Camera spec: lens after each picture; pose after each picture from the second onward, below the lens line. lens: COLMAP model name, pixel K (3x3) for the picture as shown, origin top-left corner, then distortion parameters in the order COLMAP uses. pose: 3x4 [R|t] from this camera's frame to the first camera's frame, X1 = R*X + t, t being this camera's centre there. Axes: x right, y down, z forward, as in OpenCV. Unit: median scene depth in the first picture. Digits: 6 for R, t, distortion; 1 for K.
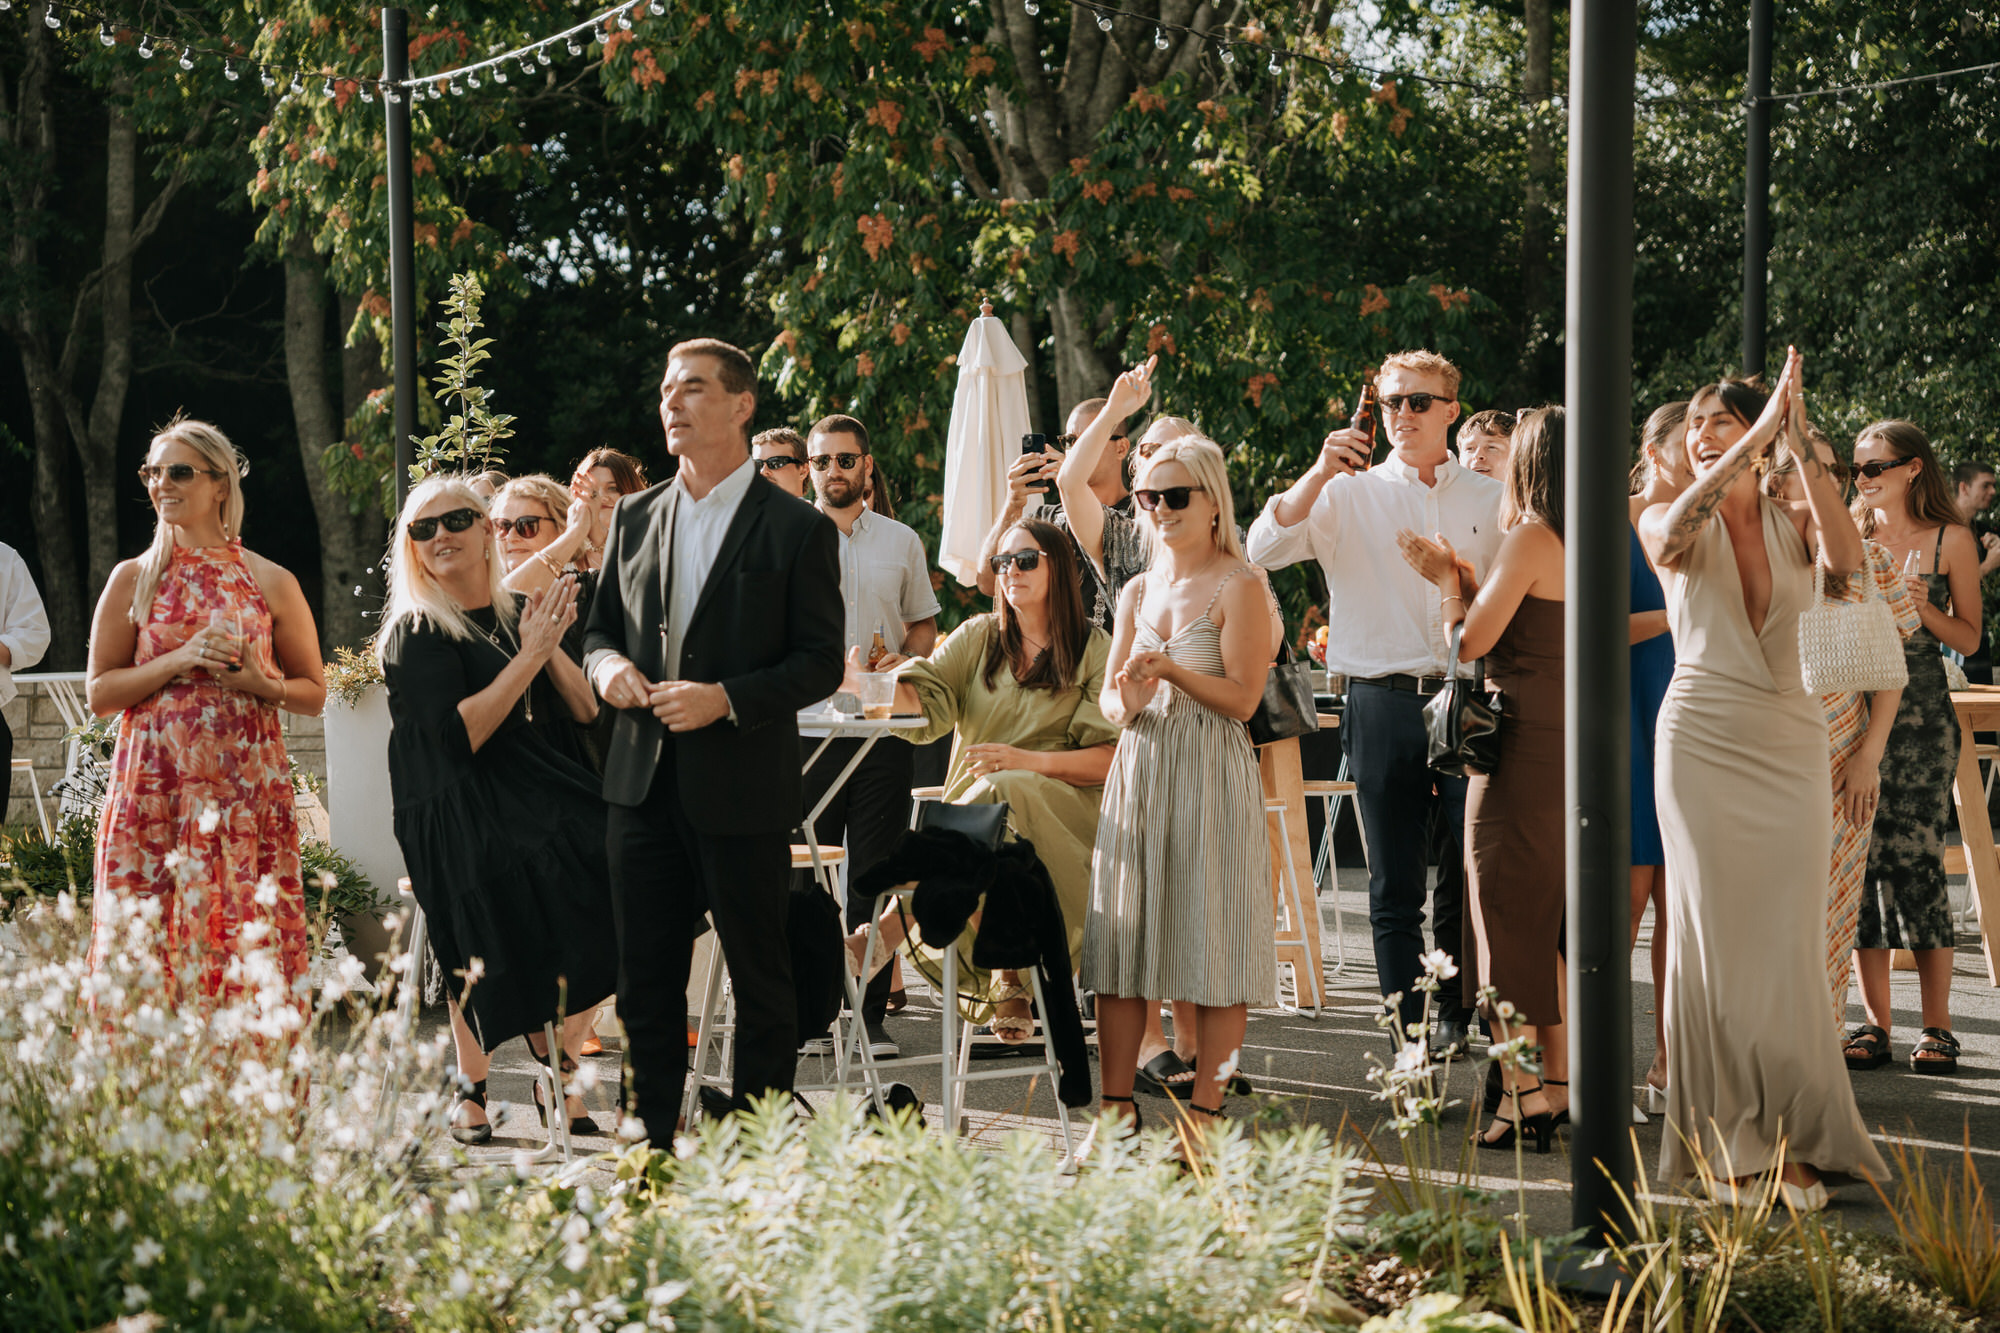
lens RADIAL K [[3908.8, 0, 1031.3], [0, 3908.8, 571.3], [0, 0, 1]] dist [0.662051, 0.000000]
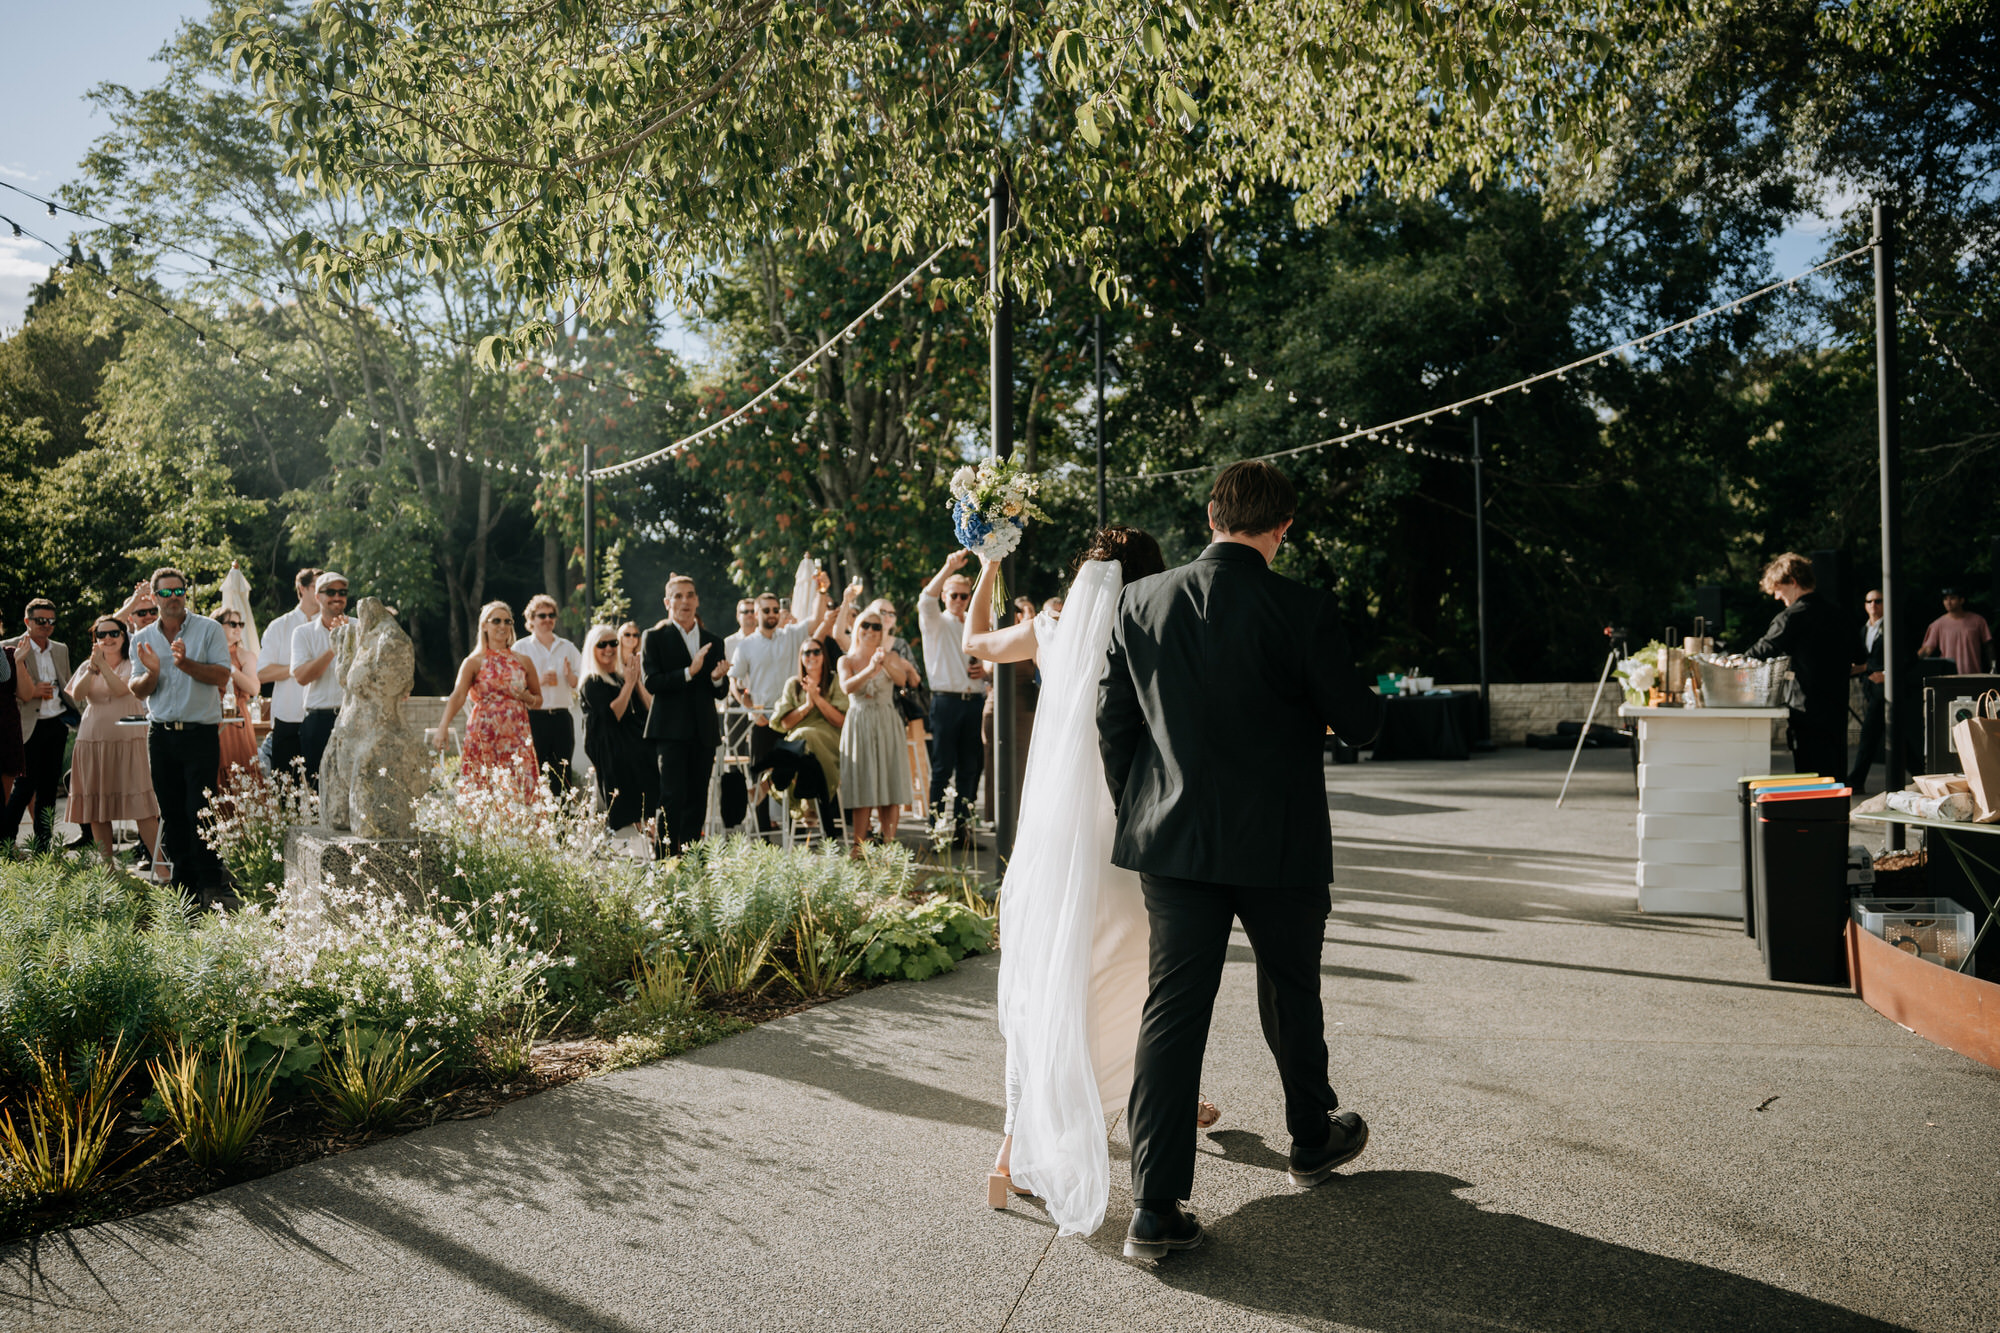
lens RADIAL K [[1563.9, 0, 993.3], [0, 1563.9, 660.1], [0, 0, 1]] dist [-0.033412, -0.000424]
pose [[0.995348, -0.001081, 0.096334, 0.008027], [0.000654, 0.999990, 0.004470, -0.001288], [-0.096338, -0.004386, 0.995339, -0.051714]]
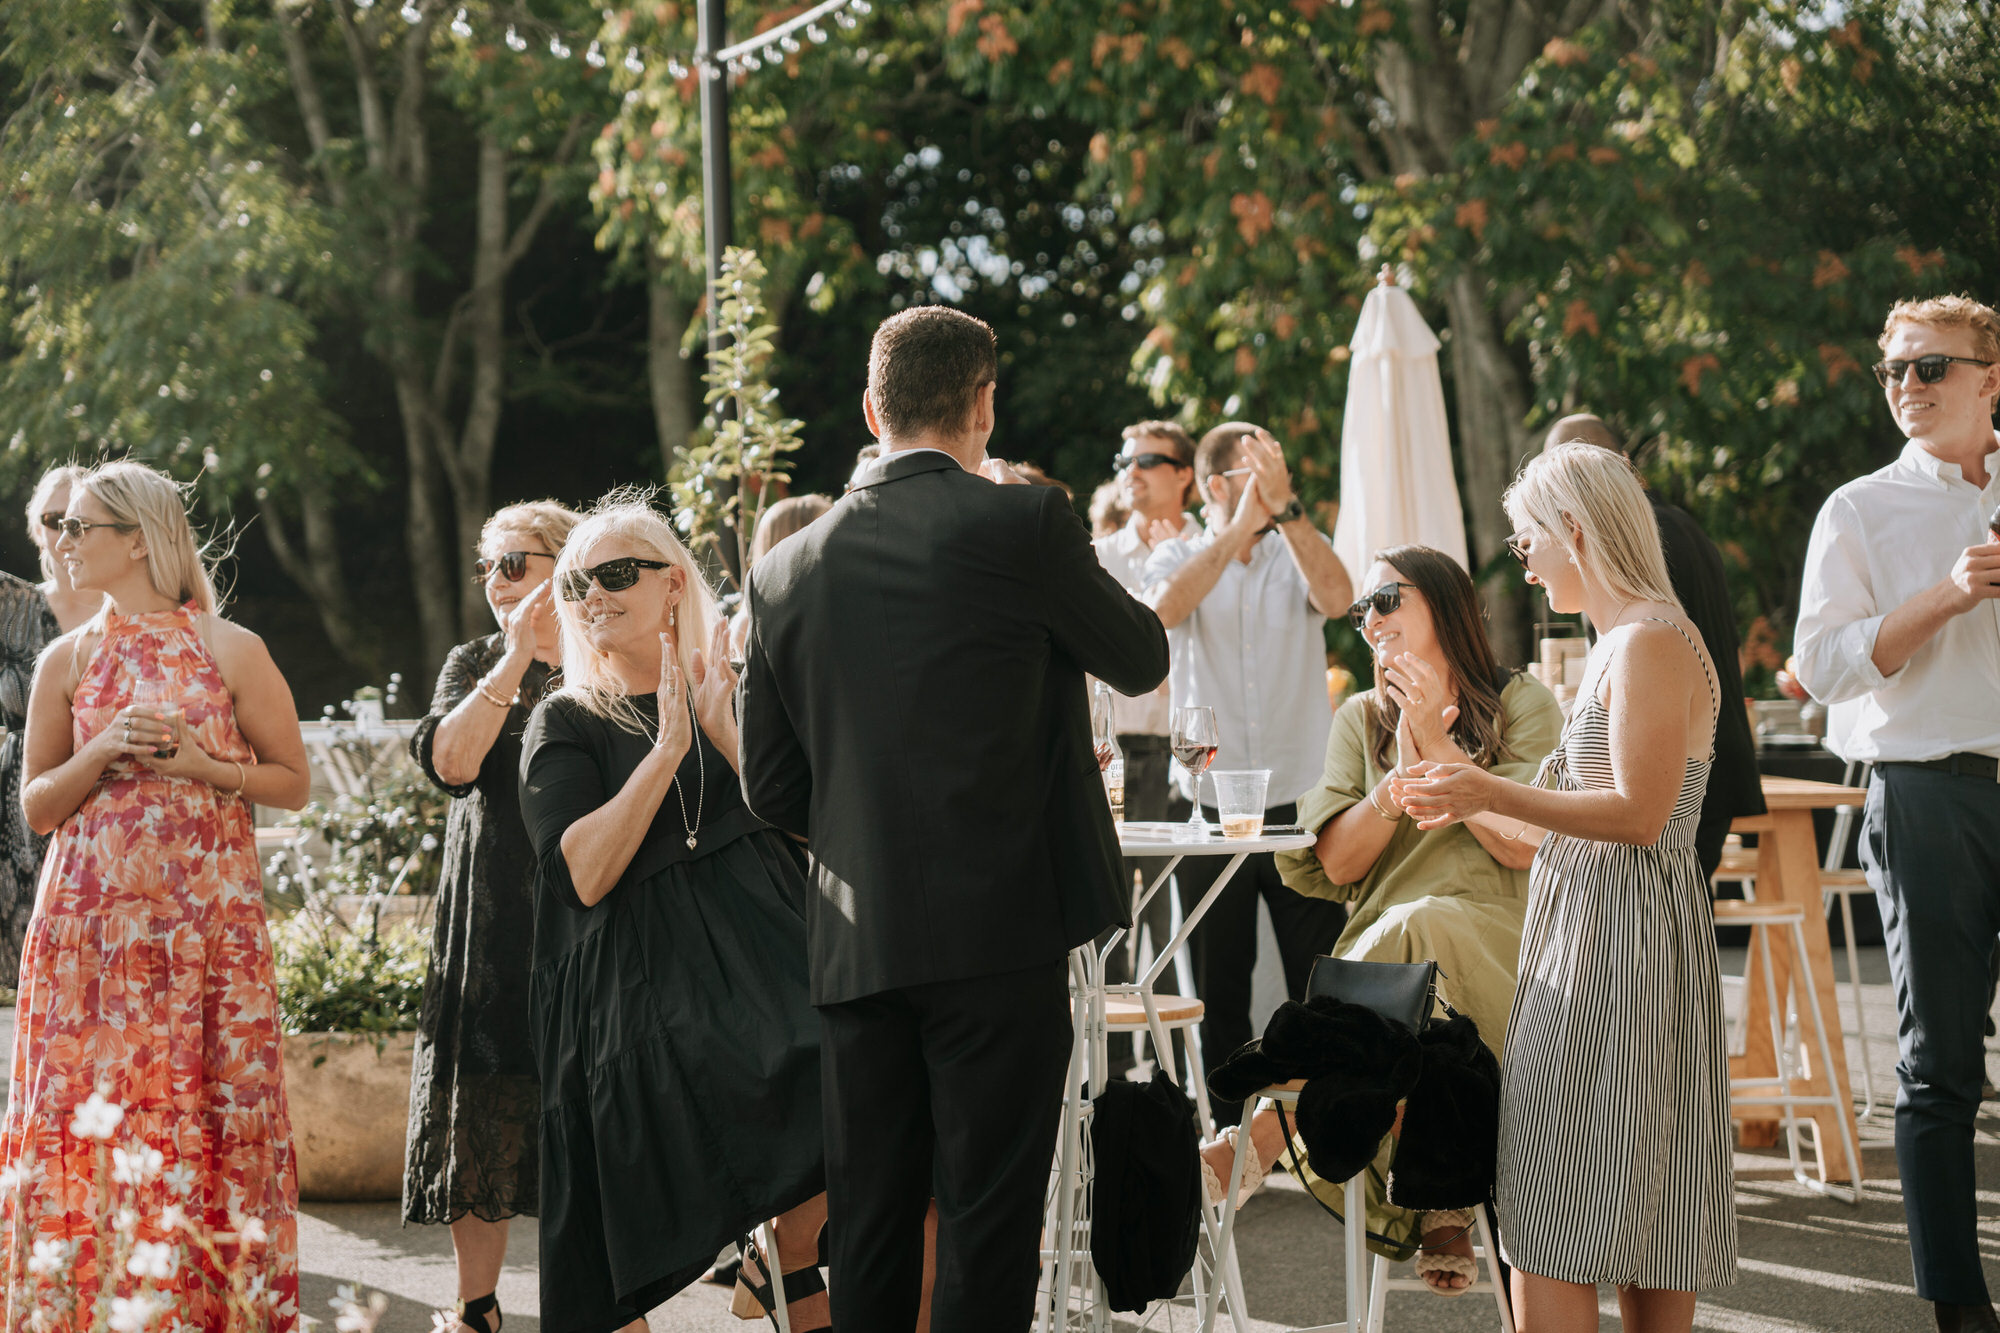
lens RADIAL K [[3908.8, 0, 1065.9], [0, 3908.8, 534.5], [0, 0, 1]] dist [0.662051, 0.000000]
pose [[0.995760, -0.016000, -0.090586, -0.002445], [0.014860, 0.999802, -0.013243, -0.002678], [0.090780, 0.011841, 0.995801, 0.118672]]
